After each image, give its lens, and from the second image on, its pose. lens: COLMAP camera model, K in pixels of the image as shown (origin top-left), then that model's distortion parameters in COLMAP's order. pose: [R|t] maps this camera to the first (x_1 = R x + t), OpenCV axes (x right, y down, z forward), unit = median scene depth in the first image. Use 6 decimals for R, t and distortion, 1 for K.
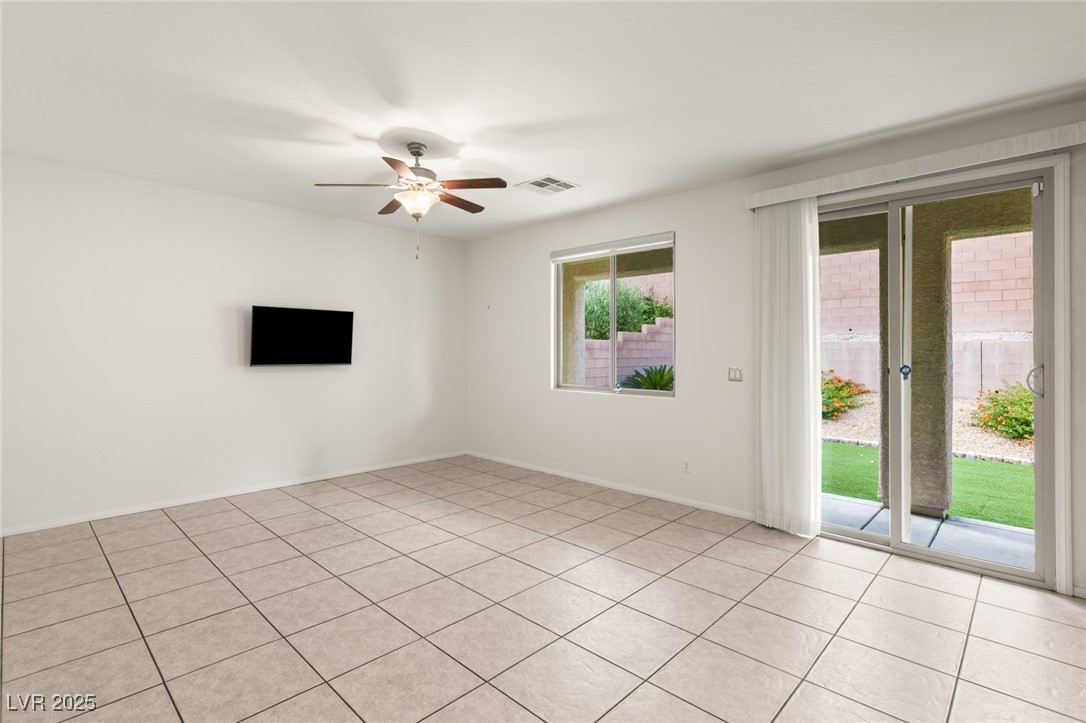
lens RADIAL K [[515.2, 0, 539.4], [0, 515.2, 346.3], [0, 0, 1]] dist [-0.002447, -0.000061]
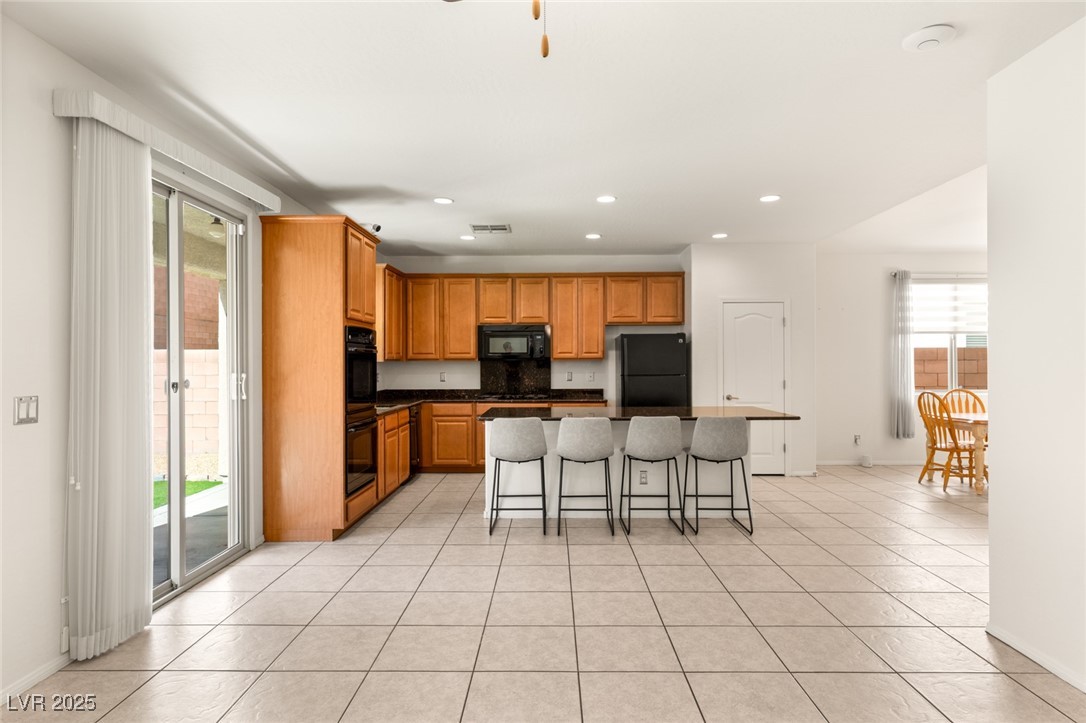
lens RADIAL K [[608.5, 0, 544.2], [0, 608.5, 359.4], [0, 0, 1]] dist [0.006541, 0.001182]
pose [[-0.685467, -0.000515, 0.728104, -0.430902], [-0.004019, 0.999987, -0.003076, 0.002953], [-0.728093, -0.005035, -0.685460, 1.085649]]
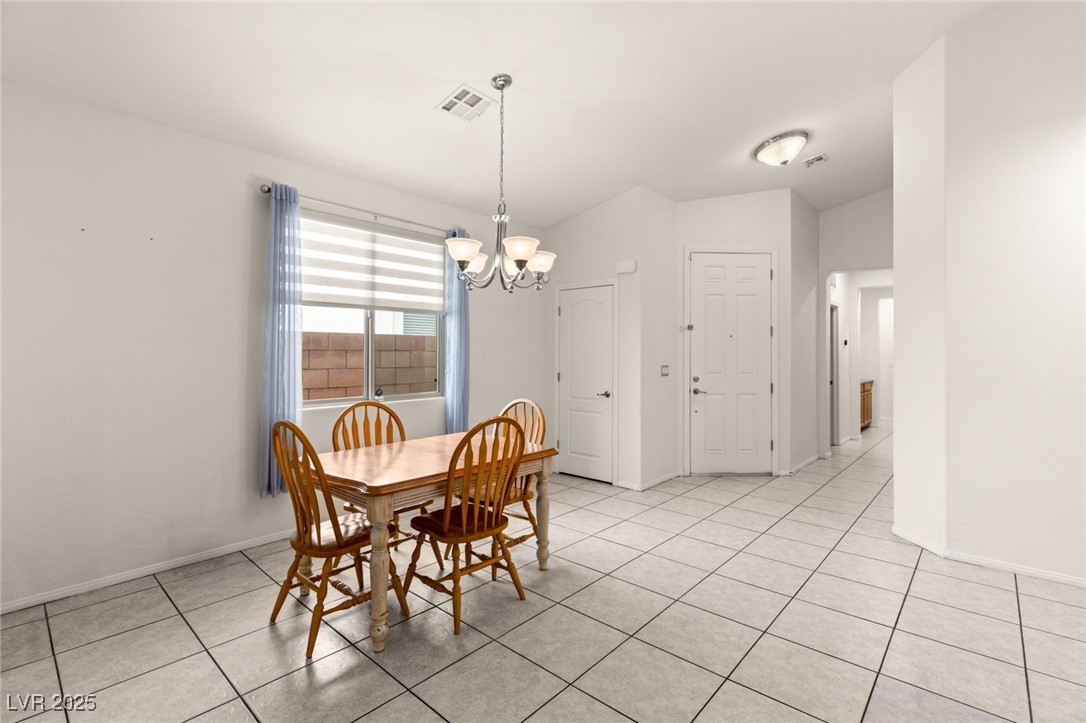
lens RADIAL K [[494.9, 0, 545.1], [0, 494.9, 347.6], [0, 0, 1]] dist [0.002709, 0.000139]
pose [[-0.999362, -0.008814, -0.034619, -0.228479], [-0.008351, 0.999874, -0.013492, -0.000922], [0.034733, -0.013194, -0.999310, -0.193113]]
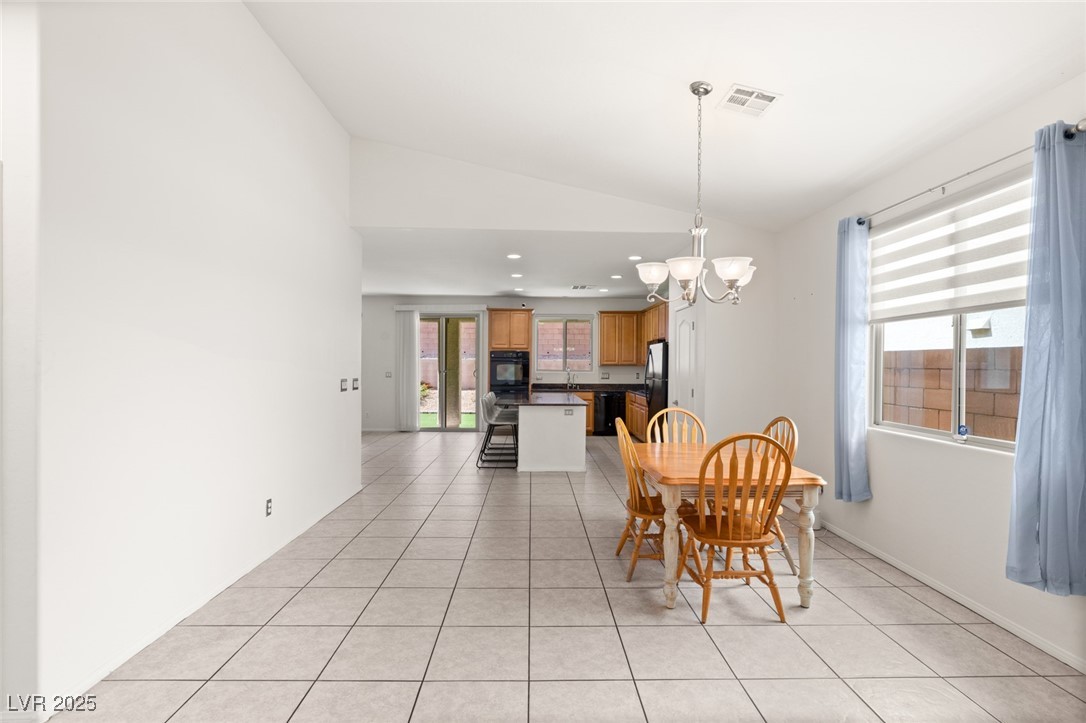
lens RADIAL K [[512.3, 0, 542.4], [0, 512.3, 363.4], [0, 0, 1]] dist [-0.000751, -0.000248]
pose [[0.705469, 0.001914, 0.708738, -0.890732], [-0.006570, 0.999971, 0.003839, -0.015347], [-0.708710, -0.007364, 0.705461, -1.335116]]
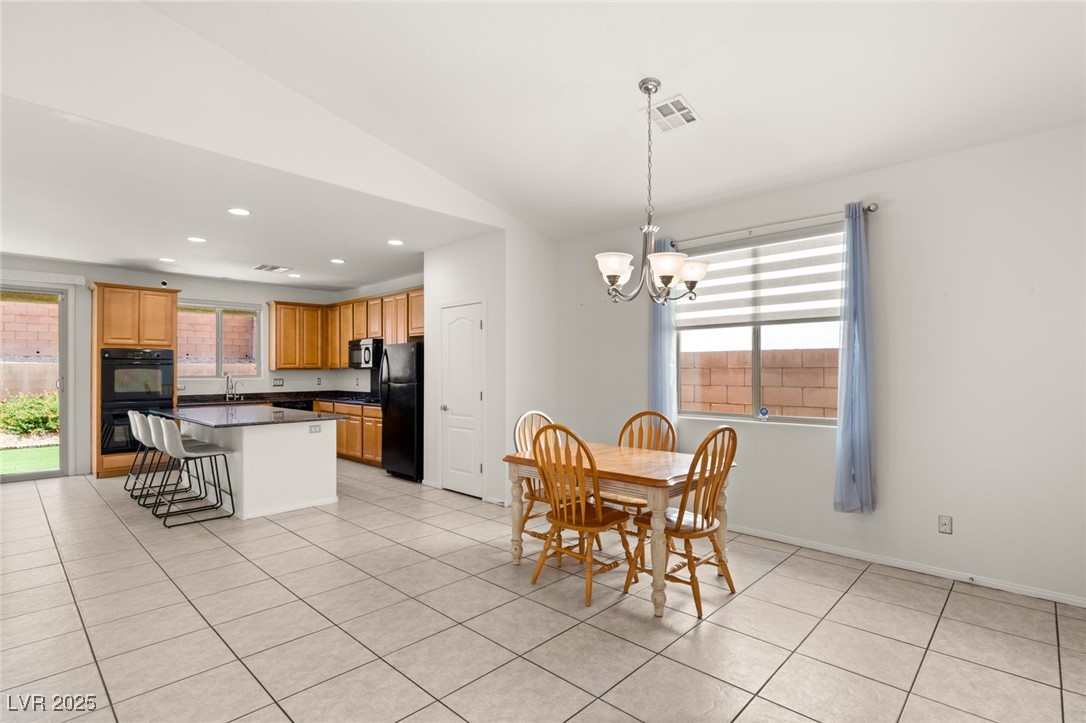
lens RADIAL K [[522.6, 0, 544.2], [0, 522.6, 366.6], [0, 0, 1]] dist [-0.002458, -0.000487]
pose [[-0.004417, 0.002909, 0.999986, -0.958288], [-0.001676, 0.999994, -0.002916, -0.004169], [-0.999989, -0.001689, -0.004412, -0.800006]]
